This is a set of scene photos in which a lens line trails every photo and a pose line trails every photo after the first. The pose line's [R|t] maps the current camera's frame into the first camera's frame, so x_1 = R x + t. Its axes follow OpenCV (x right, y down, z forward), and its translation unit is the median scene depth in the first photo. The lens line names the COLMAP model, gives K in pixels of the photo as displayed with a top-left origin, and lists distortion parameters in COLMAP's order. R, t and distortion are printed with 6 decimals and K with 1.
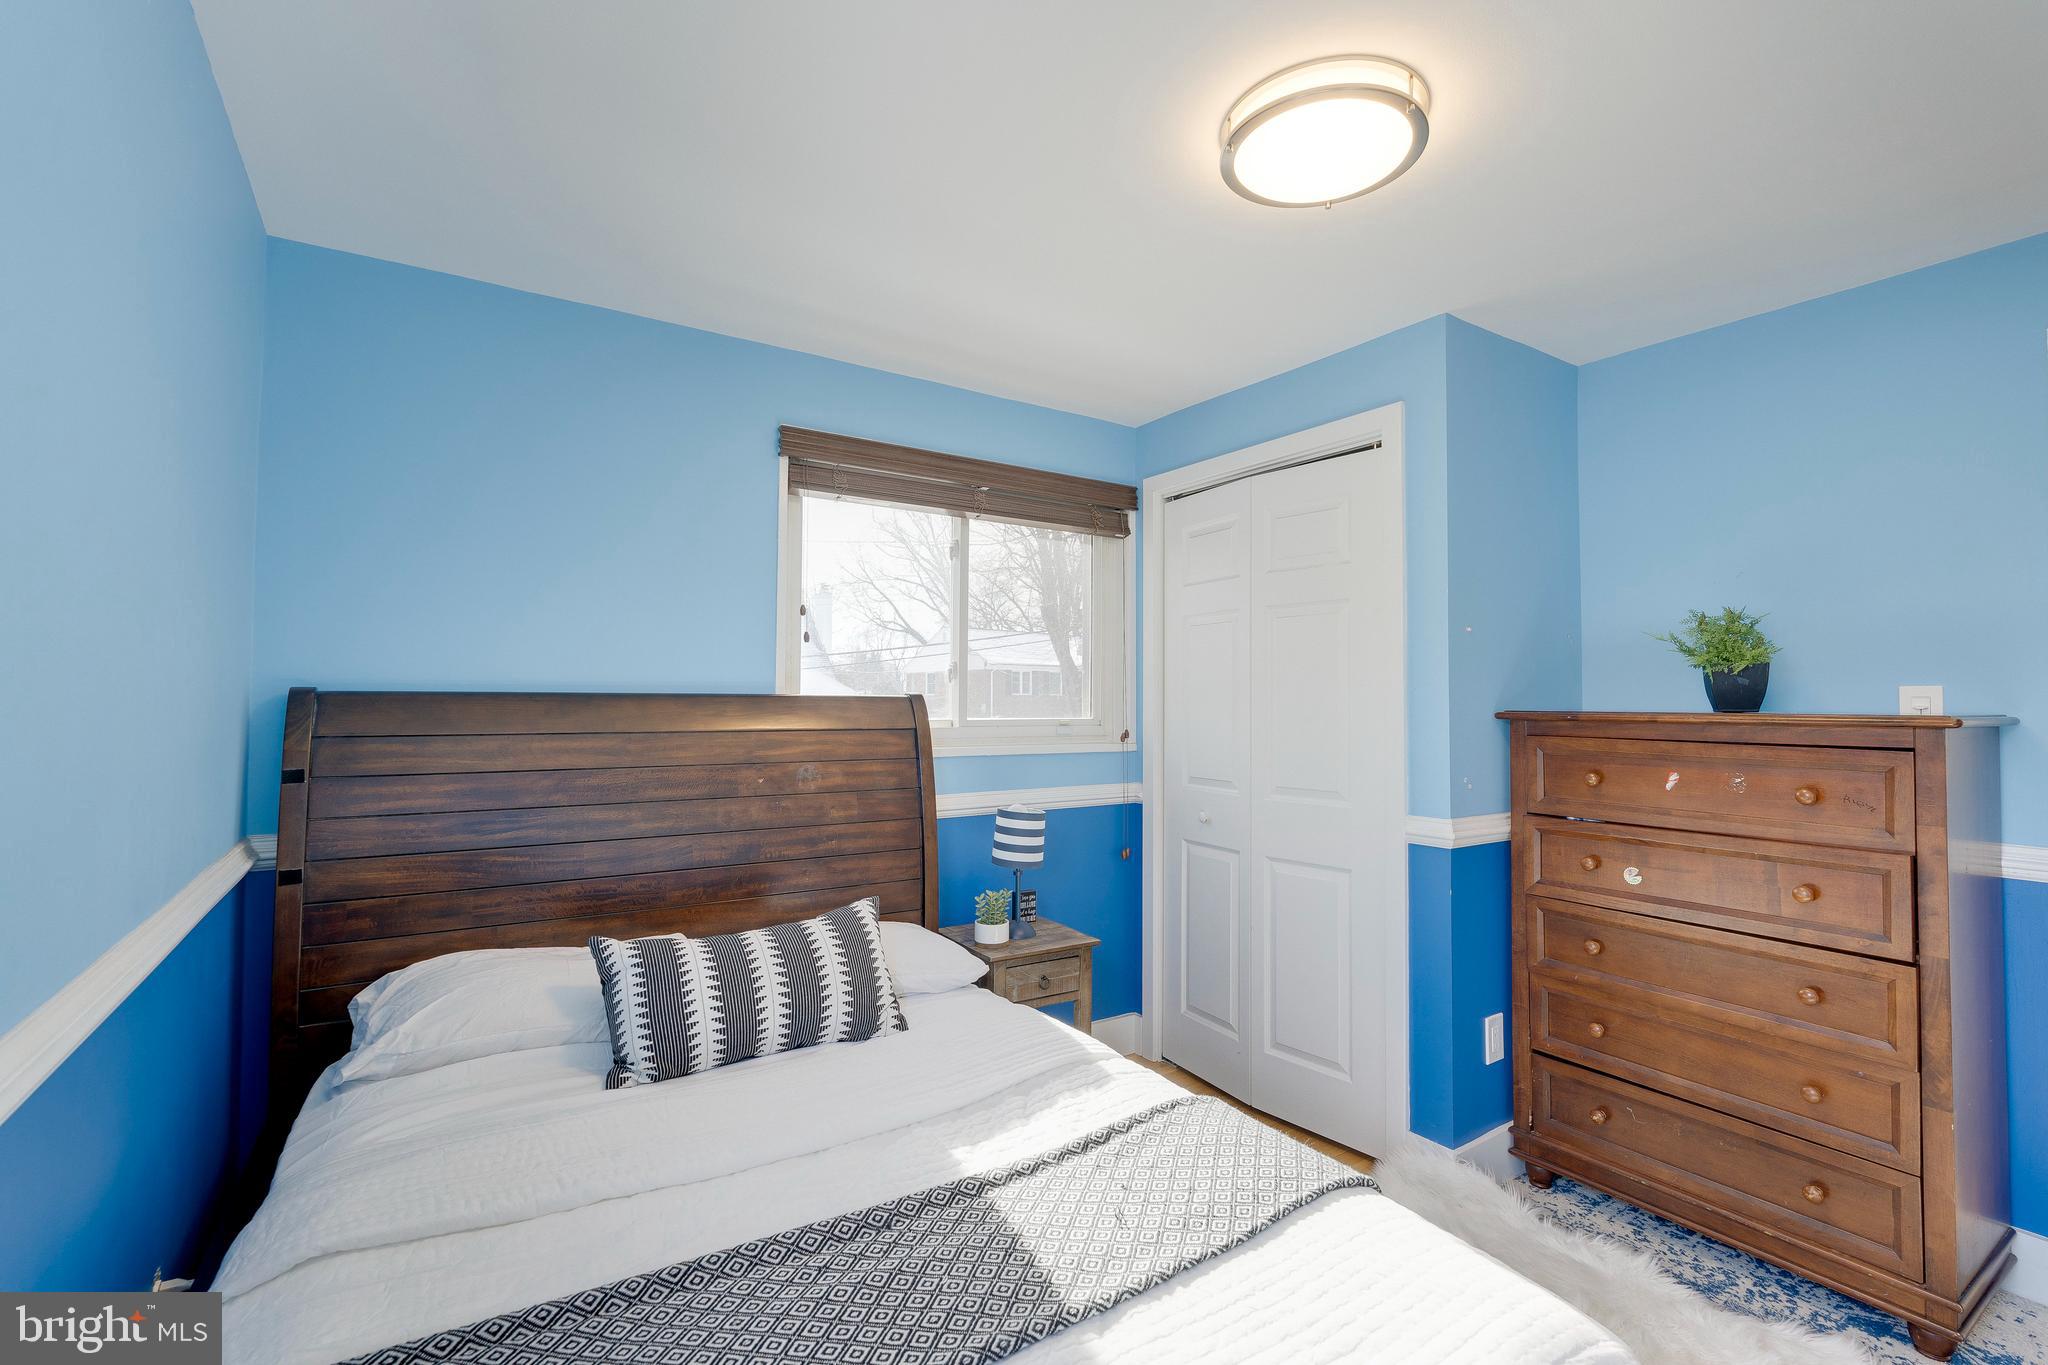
lens RADIAL K [[898.0, 0, 1024.0], [0, 898.0, 682.5], [0, 0, 1]] dist [-0.003314, -0.000090]
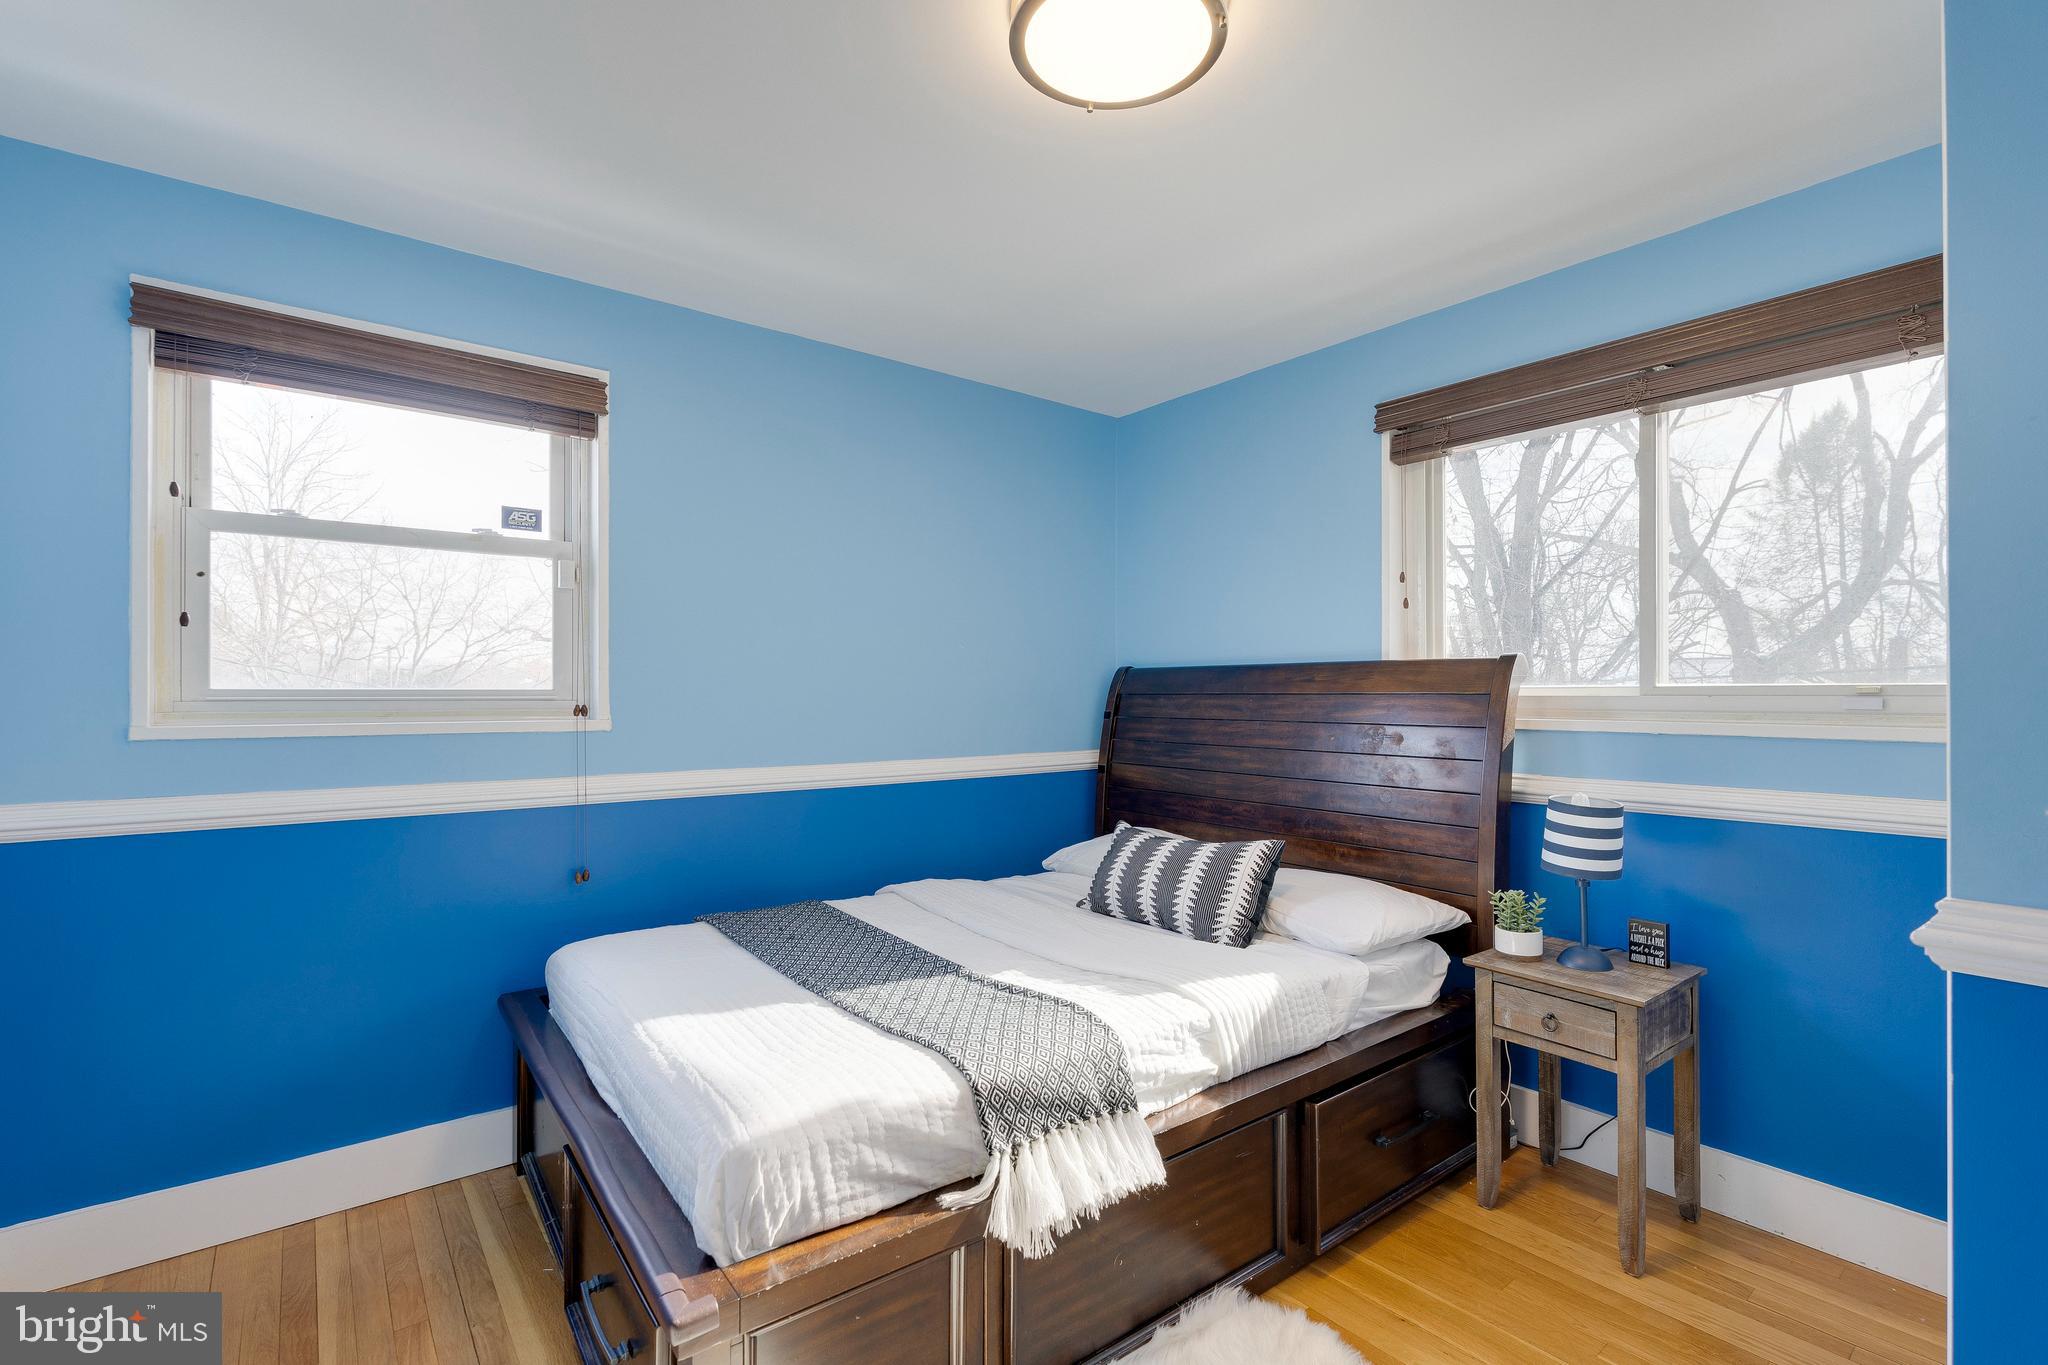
lens RADIAL K [[976.0, 0, 1024.0], [0, 976.0, 682.5], [0, 0, 1]] dist [-0.002491, 0.000524]
pose [[0.057017, 0.006036, -0.998355, 0.994929], [0.046806, 0.998866, 0.008712, 0.009357], [0.997275, -0.047226, 0.056669, 0.594436]]
